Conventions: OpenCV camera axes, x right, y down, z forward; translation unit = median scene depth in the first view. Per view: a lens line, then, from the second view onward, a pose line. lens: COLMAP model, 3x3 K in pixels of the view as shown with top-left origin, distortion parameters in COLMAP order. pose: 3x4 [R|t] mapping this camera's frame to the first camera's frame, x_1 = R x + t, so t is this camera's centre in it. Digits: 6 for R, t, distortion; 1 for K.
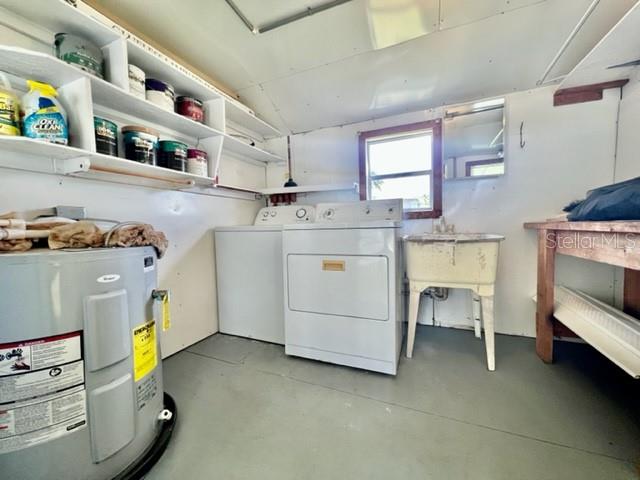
lens RADIAL K [[255.5, 0, 320.8], [0, 255.5, 237.1], [0, 0, 1]] dist [-0.001823, 0.000204]
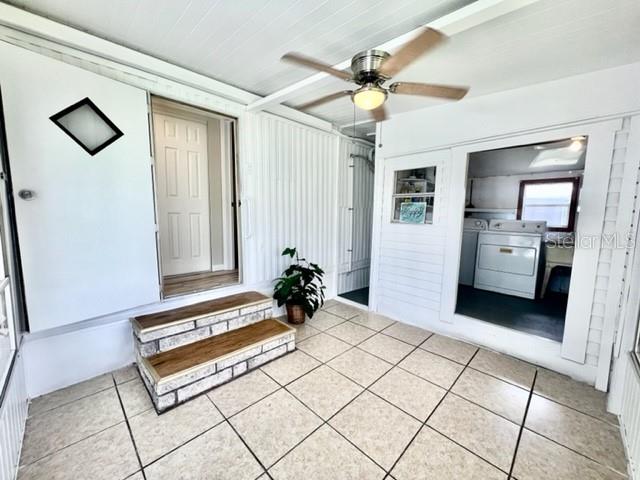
lens RADIAL K [[255.5, 0, 319.0], [0, 255.5, 239.4], [0, 0, 1]] dist [-0.001823, 0.000204]
pose [[0.920427, 0.093216, -0.379637, -0.484909], [-0.074183, 0.995157, 0.064495, -0.010376], [0.383811, -0.031200, 0.922885, -1.345374]]
